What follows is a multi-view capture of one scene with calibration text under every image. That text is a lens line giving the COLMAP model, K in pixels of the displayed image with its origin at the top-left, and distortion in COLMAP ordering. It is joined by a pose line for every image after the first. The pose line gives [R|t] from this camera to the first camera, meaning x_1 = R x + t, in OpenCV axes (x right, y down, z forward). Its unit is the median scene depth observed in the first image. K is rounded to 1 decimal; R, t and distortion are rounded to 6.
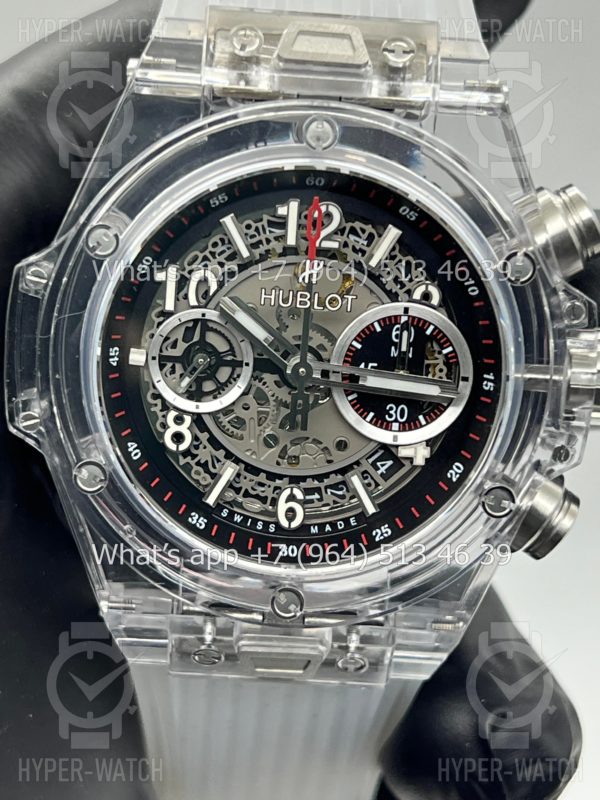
lens RADIAL K [[1888.5, 0, 292.4], [0, 1888.5, 401.3], [0, 0, 1]] dist [0.232067, 0.000000]
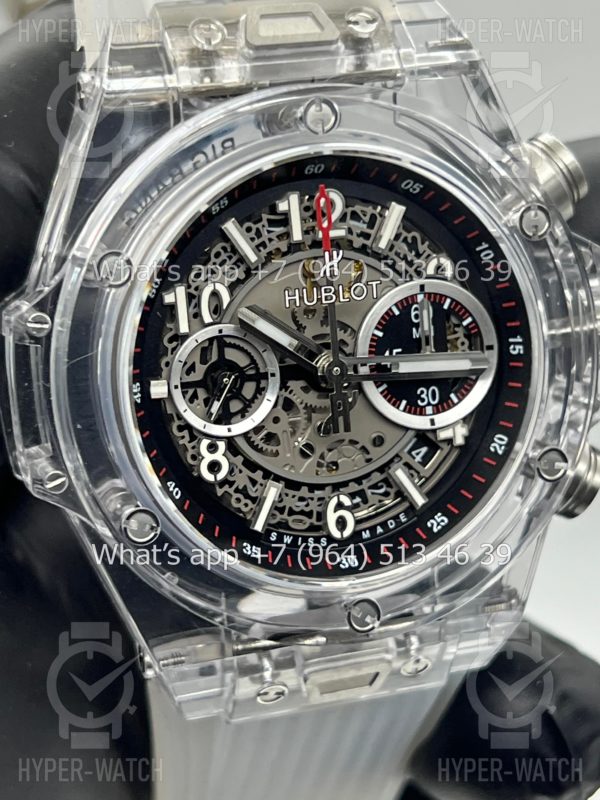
lens RADIAL K [[1888.5, 0, 298.8], [0, 1888.5, 394.6], [0, 0, 1]] dist [0.232067, 0.000000]
pose [[0.951393, -0.190577, 0.241933, -0.238699], [0.194219, 0.980918, 0.008937, -0.015719], [-0.239020, 0.038485, 0.970252, 0.091055]]
